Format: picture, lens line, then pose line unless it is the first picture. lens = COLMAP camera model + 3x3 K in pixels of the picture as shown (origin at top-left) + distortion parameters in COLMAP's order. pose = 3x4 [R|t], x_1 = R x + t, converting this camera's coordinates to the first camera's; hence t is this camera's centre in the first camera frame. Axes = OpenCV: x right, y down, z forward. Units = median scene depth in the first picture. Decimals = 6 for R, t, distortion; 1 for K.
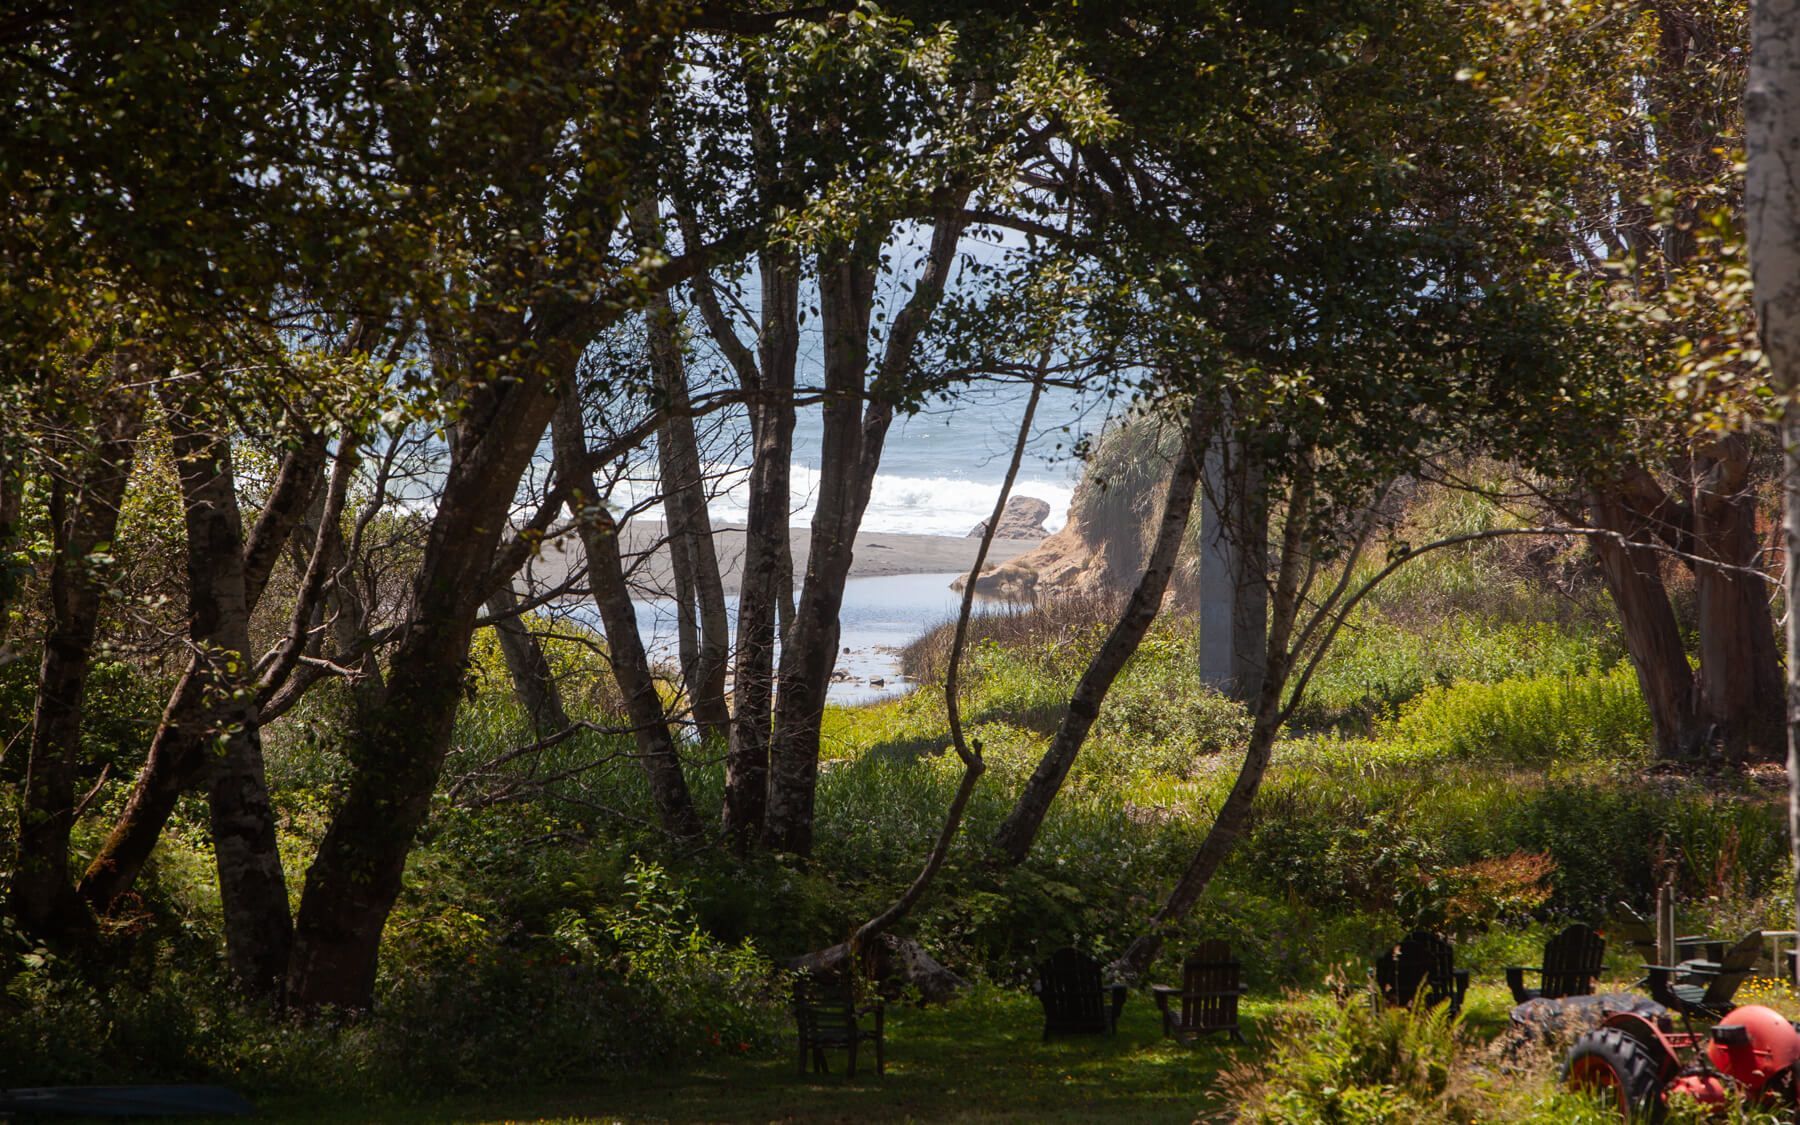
lens RADIAL K [[717.4, 0, 901.8], [0, 717.4, 520.5], [0, 0, 1]] dist [0.005693, -0.000004]
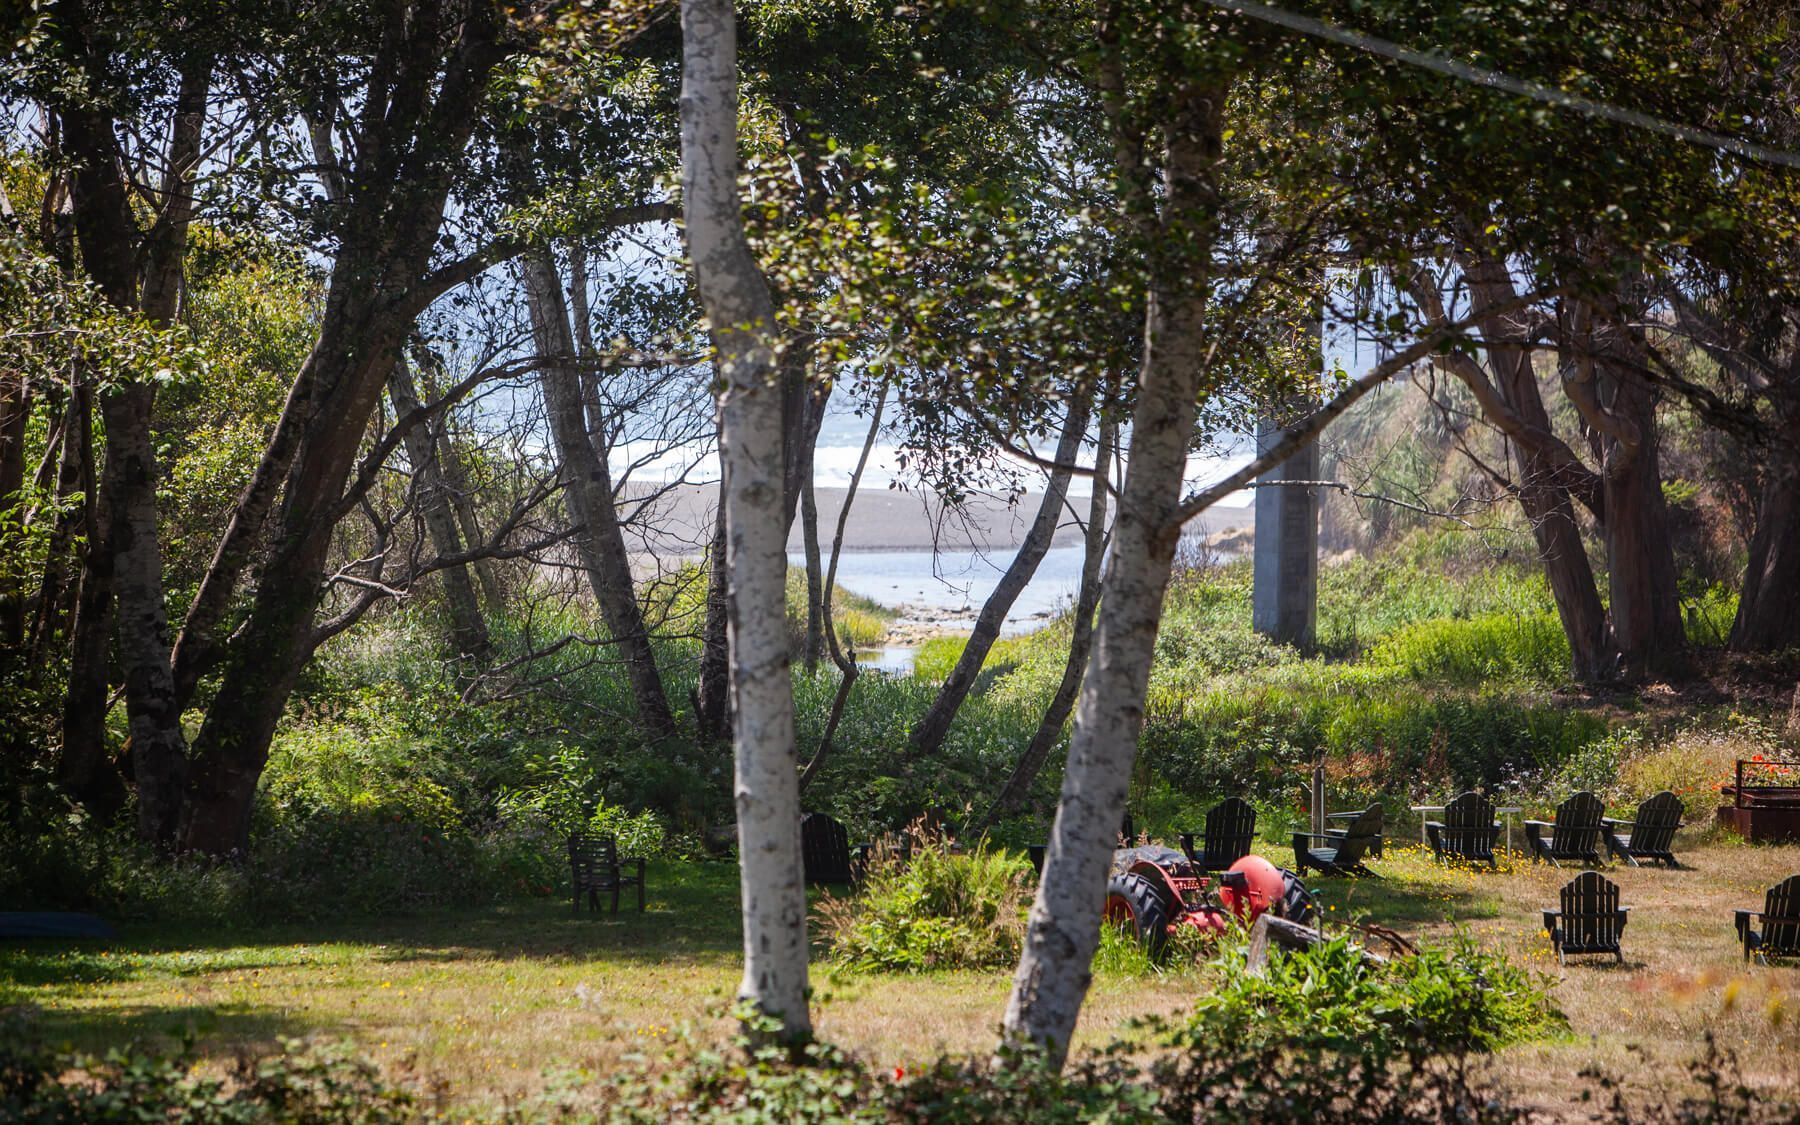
lens RADIAL K [[589.0, 0, 900.1], [0, 589.0, 477.6], [0, 0, 1]] dist [0.001213, 0.000071]
pose [[0.999949, 0.008807, -0.004875, 0.578258], [-0.008806, 0.999961, 0.000355, 0.027253], [0.004878, -0.000312, 0.999988, -0.011975]]
